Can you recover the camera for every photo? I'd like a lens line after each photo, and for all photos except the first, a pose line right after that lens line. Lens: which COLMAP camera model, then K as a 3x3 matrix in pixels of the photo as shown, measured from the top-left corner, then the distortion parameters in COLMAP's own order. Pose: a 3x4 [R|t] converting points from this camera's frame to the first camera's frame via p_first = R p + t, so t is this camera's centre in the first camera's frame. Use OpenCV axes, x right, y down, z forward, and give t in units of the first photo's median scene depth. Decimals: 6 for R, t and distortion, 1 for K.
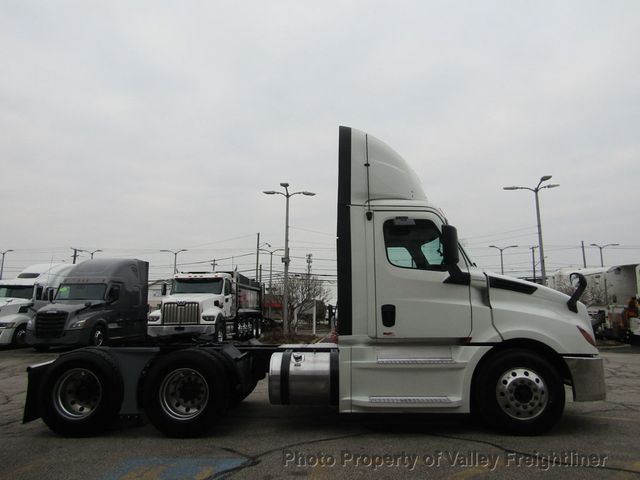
lens RADIAL K [[447.8, 0, 320.0], [0, 447.8, 240.0], [0, 0, 1]] dist [-0.050685, 0.049367]
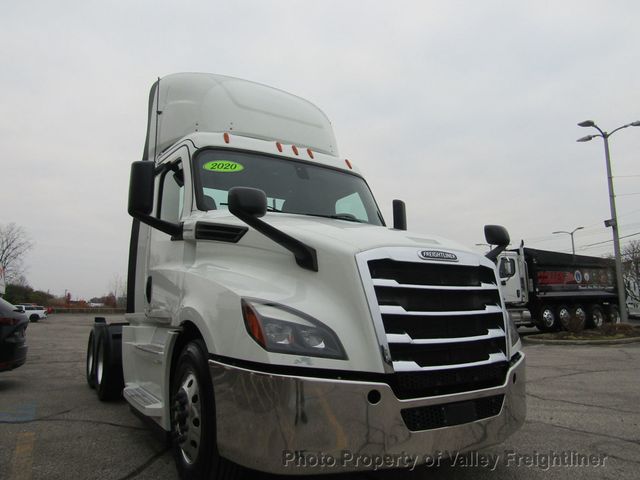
lens RADIAL K [[447.8, 0, 320.0], [0, 447.8, 240.0], [0, 0, 1]] dist [-0.050685, 0.049367]
pose [[0.542039, -0.129104, -0.830377, 0.324574], [0.146242, 0.987542, -0.058078, 0.055064], [0.827530, -0.089955, 0.554168, 0.261566]]
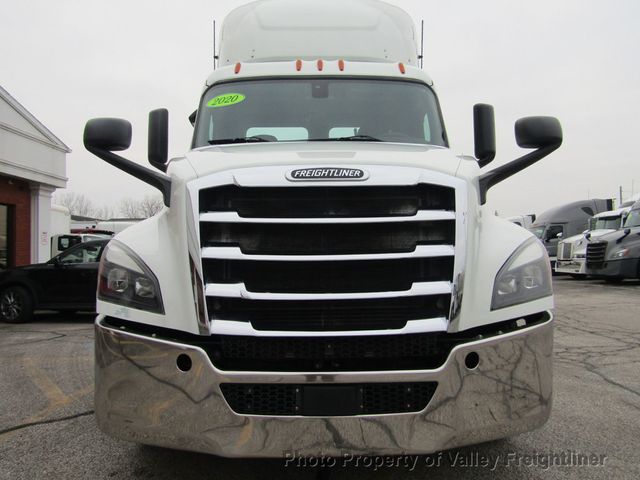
lens RADIAL K [[457.8, 0, 320.0], [0, 457.8, 240.0], [0, 0, 1]] dist [-0.055659, 0.049849]
pose [[0.026439, -0.034183, -0.999066, 0.325382], [0.182333, 0.982815, -0.028801, 0.073266], [0.982881, -0.181401, 0.032218, 0.359898]]
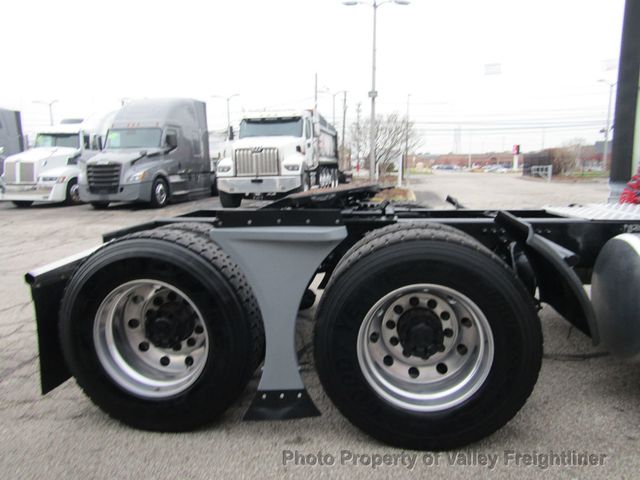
lens RADIAL K [[446.6, 0, 320.0], [0, 446.6, 240.0], [0, 0, 1]] dist [-0.003515, -0.000138]
pose [[0.994225, 0.007070, -0.107086, -0.104925], [0.027838, 0.946683, 0.320962, 0.040217], [0.103646, -0.322090, 0.941019, 0.197261]]
